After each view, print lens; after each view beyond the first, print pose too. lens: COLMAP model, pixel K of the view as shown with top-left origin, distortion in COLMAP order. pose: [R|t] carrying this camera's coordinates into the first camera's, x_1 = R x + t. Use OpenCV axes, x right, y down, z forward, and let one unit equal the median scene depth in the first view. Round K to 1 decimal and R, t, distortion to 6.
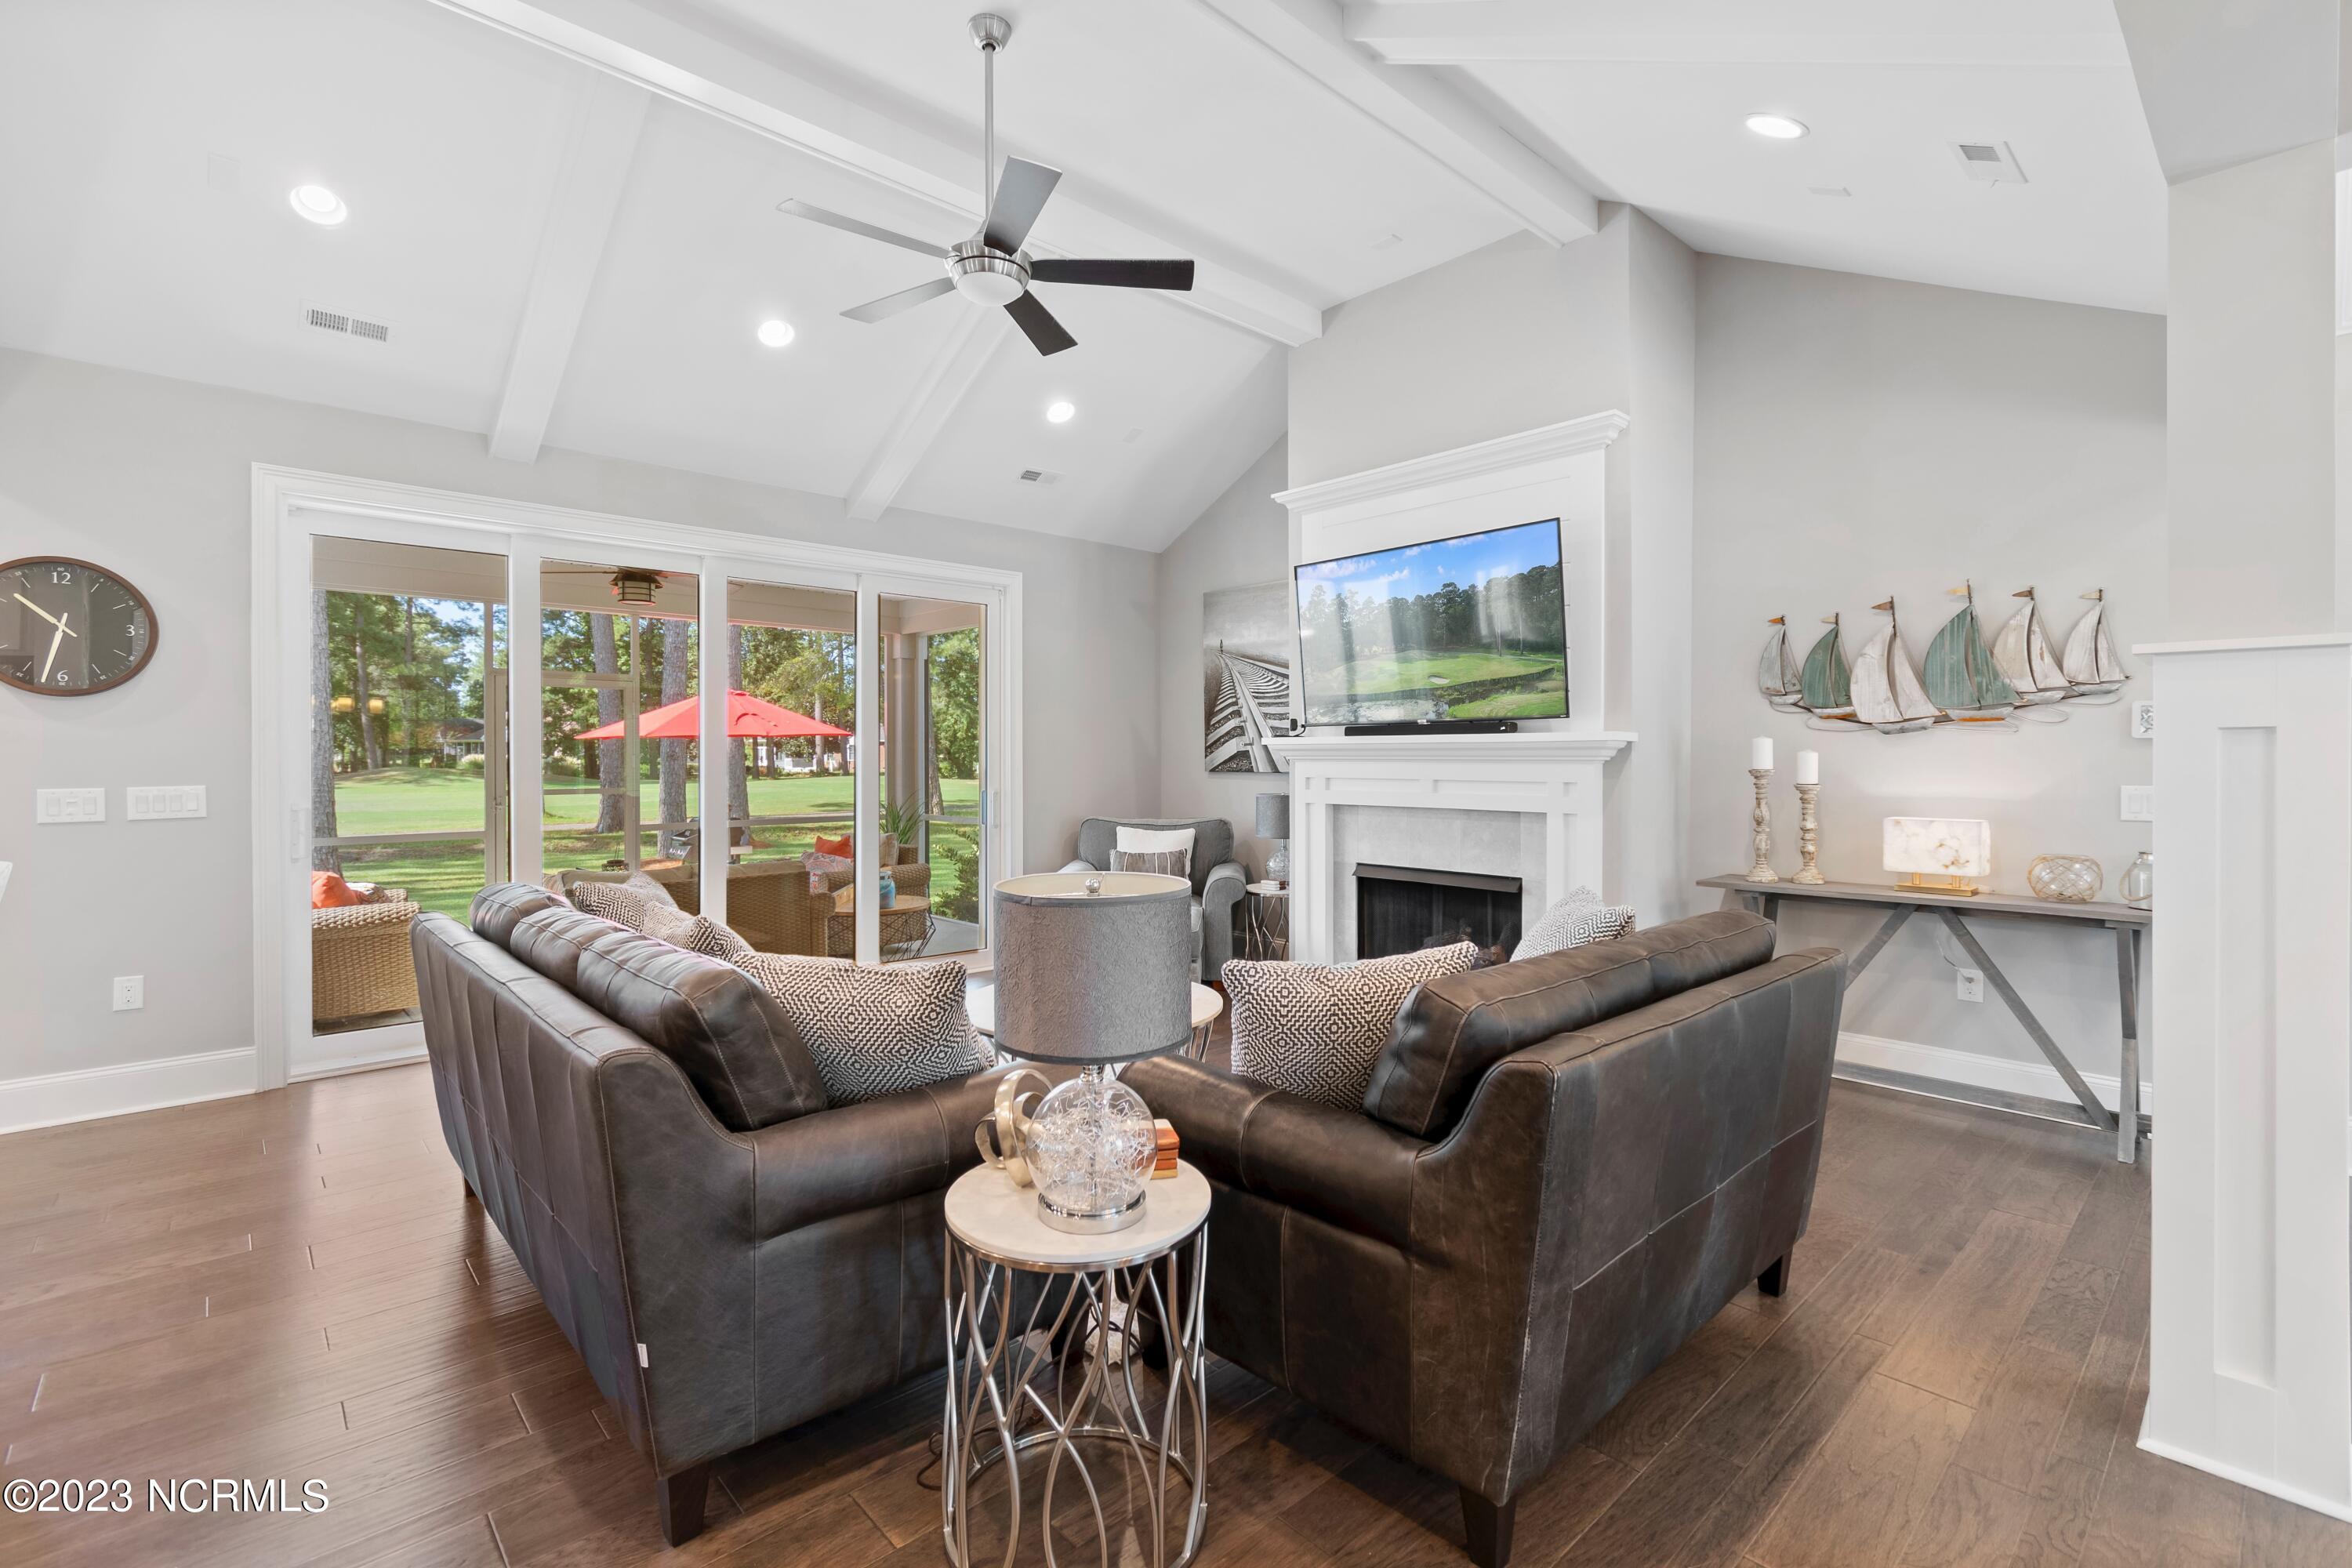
lens RADIAL K [[1040.9, 0, 1174.1], [0, 1040.9, 759.3], [0, 0, 1]] dist [0.000884, -0.000800]
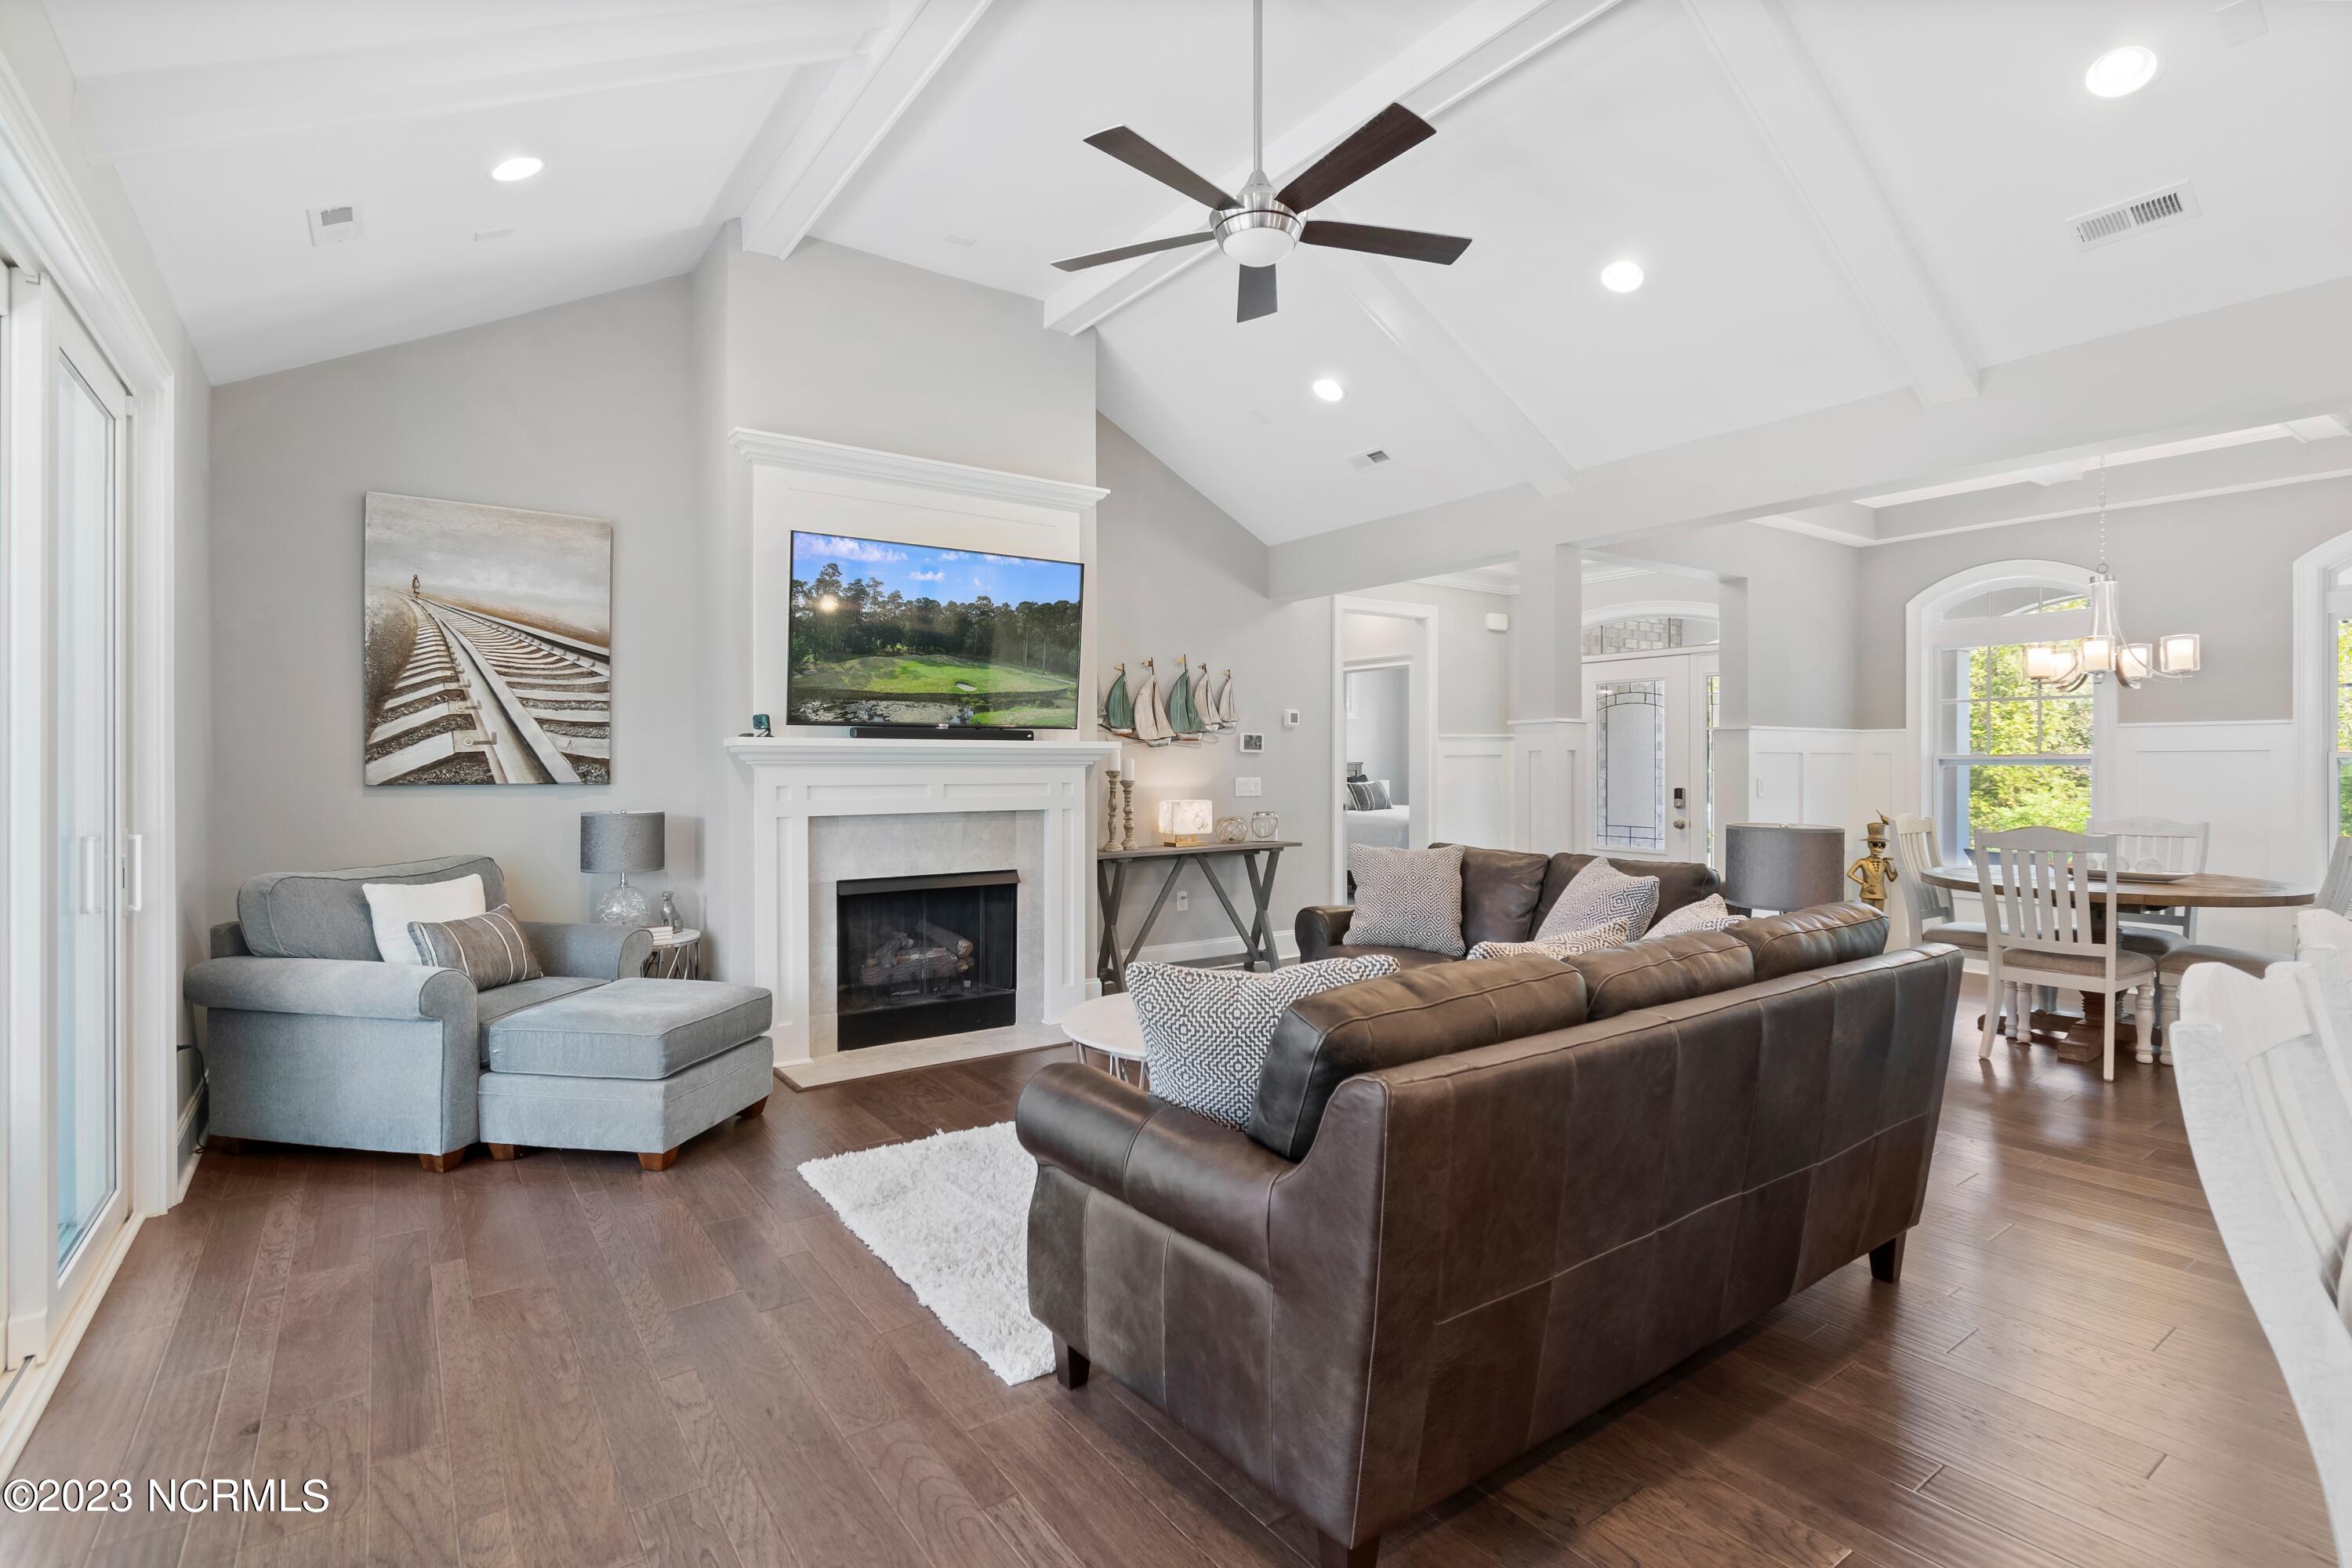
lens RADIAL K [[1104.4, 0, 1169.5], [0, 1104.4, 773.1], [0, 0, 1]] dist [0.001613, -0.000016]
pose [[0.124807, -0.010530, 0.992125, -0.836878], [0.000147, 0.999944, 0.010594, -0.003175], [-0.992181, -0.001176, 0.124802, 0.691710]]
